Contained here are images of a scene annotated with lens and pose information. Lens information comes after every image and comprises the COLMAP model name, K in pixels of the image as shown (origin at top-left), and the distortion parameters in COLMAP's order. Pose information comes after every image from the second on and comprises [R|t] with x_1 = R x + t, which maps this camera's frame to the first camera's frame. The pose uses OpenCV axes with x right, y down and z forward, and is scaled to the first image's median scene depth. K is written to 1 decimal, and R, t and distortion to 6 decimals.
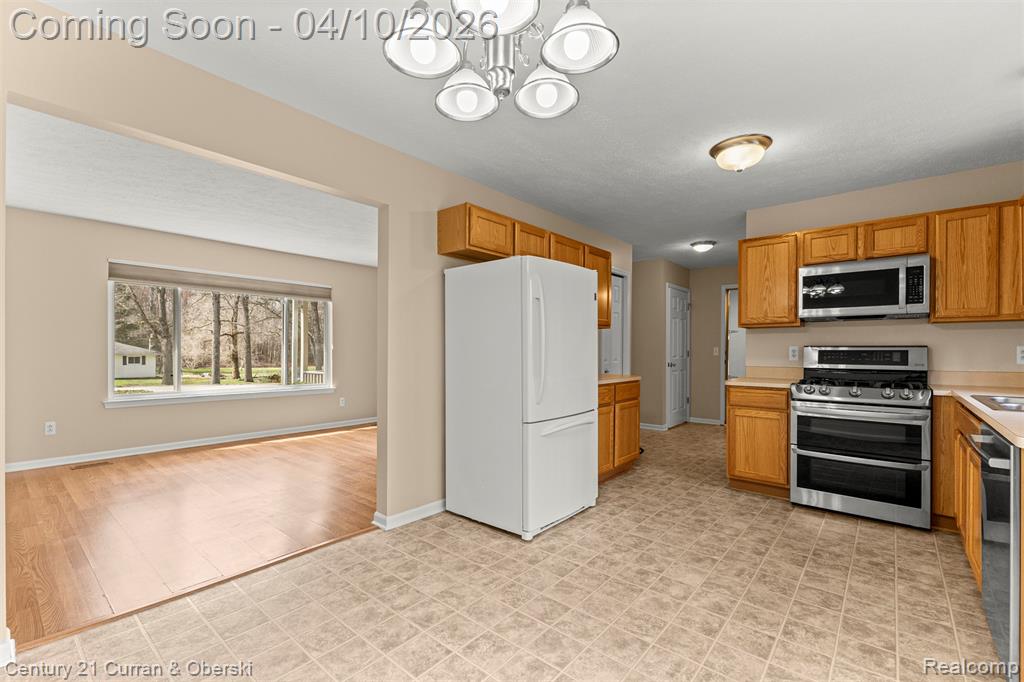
lens RADIAL K [[442.4, 0, 520.0], [0, 442.4, 349.6], [0, 0, 1]] dist [0.001191, -0.000101]
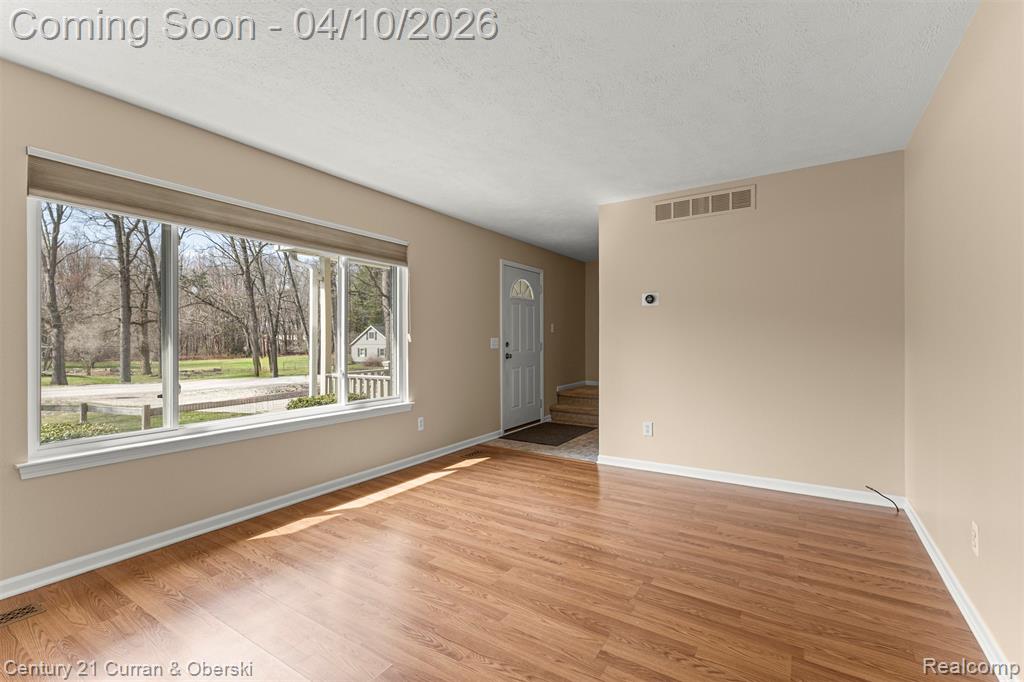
lens RADIAL K [[449.5, 0, 513.6], [0, 449.5, 336.0], [0, 0, 1]] dist [0.012024, -0.000024]
pose [[0.992613, -0.004917, 0.121226, -0.056445], [0.005570, 0.999972, -0.005054, -0.000873], [-0.121198, 0.005692, 0.992612, 0.054602]]
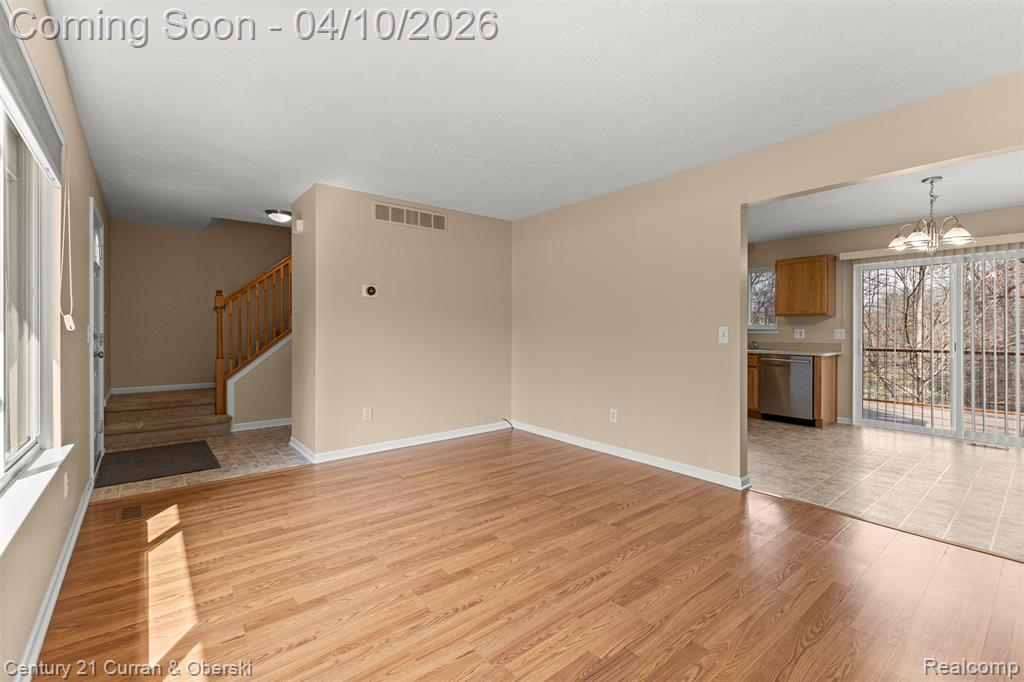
lens RADIAL K [[442.2, 0, 514.5], [0, 442.2, 334.1], [0, 0, 1]] dist [0.012489, 0.000078]
pose [[0.188565, -0.007034, 0.982035, -0.126009], [-0.003976, 0.999961, 0.007926, -0.000082], [-0.982053, -0.005399, 0.188530, 0.110194]]
